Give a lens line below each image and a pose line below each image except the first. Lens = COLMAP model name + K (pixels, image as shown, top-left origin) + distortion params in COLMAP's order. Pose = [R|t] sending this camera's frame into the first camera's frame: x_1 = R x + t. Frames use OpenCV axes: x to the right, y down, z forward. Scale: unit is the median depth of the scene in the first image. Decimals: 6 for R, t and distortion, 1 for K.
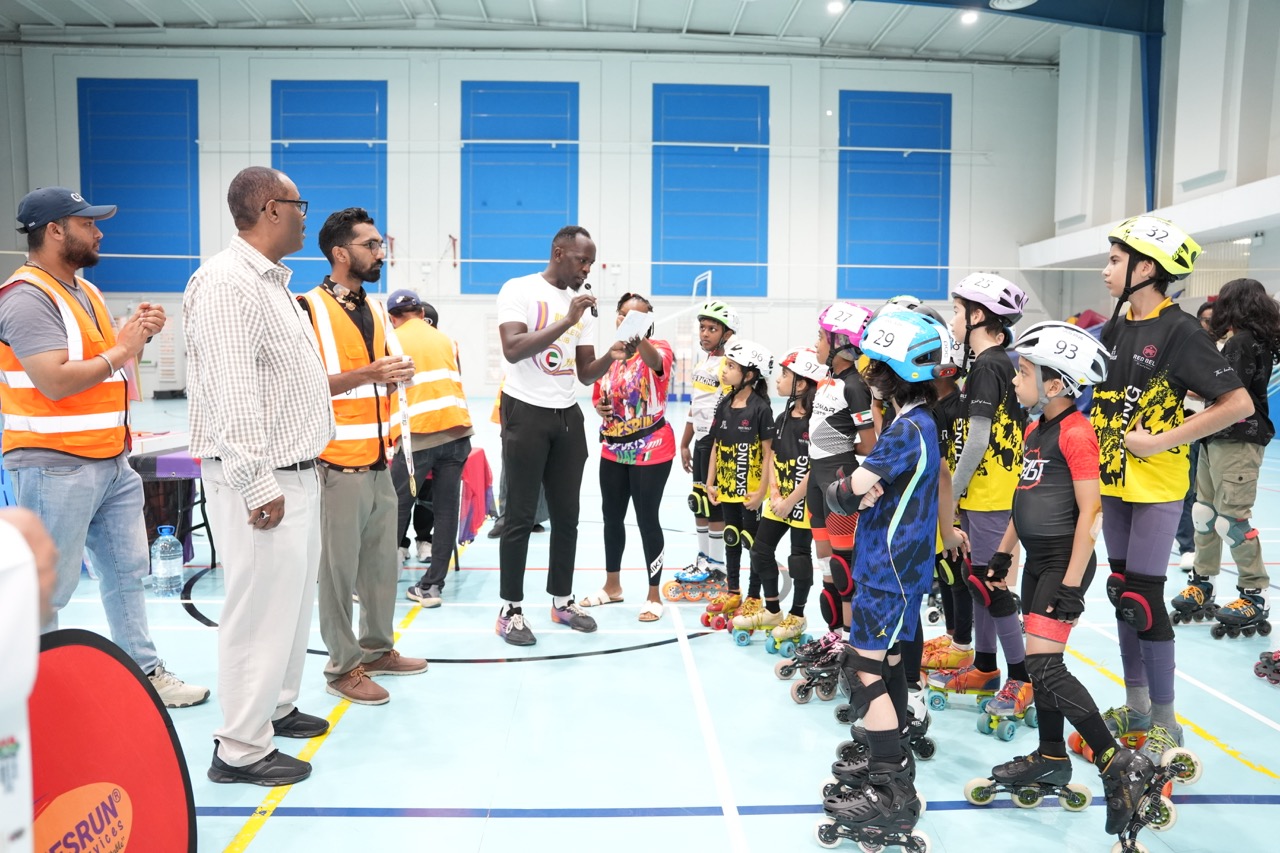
lens RADIAL K [[938.4, 0, 640.0], [0, 938.4, 426.5], [0, 0, 1]] dist [-0.149789, 0.151958]
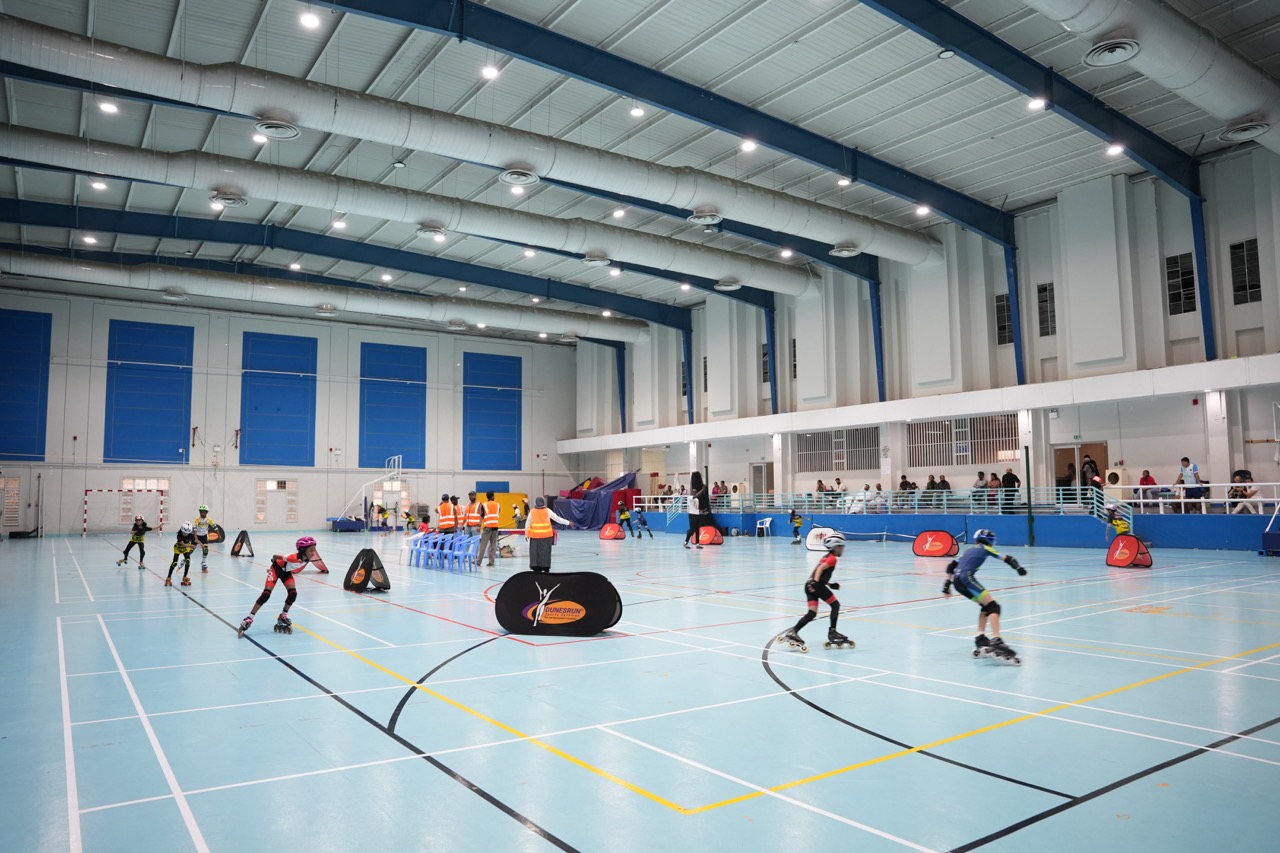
lens RADIAL K [[885.7, 0, 640.0], [0, 885.7, 426.5], [0, 0, 1]] dist [-0.001176, -0.000229]
pose [[0.844096, 0.035211, 0.535035, -0.426569], [0.046264, 0.989338, -0.138096, 0.030436], [-0.534193, 0.141319, 0.833467, -0.621271]]
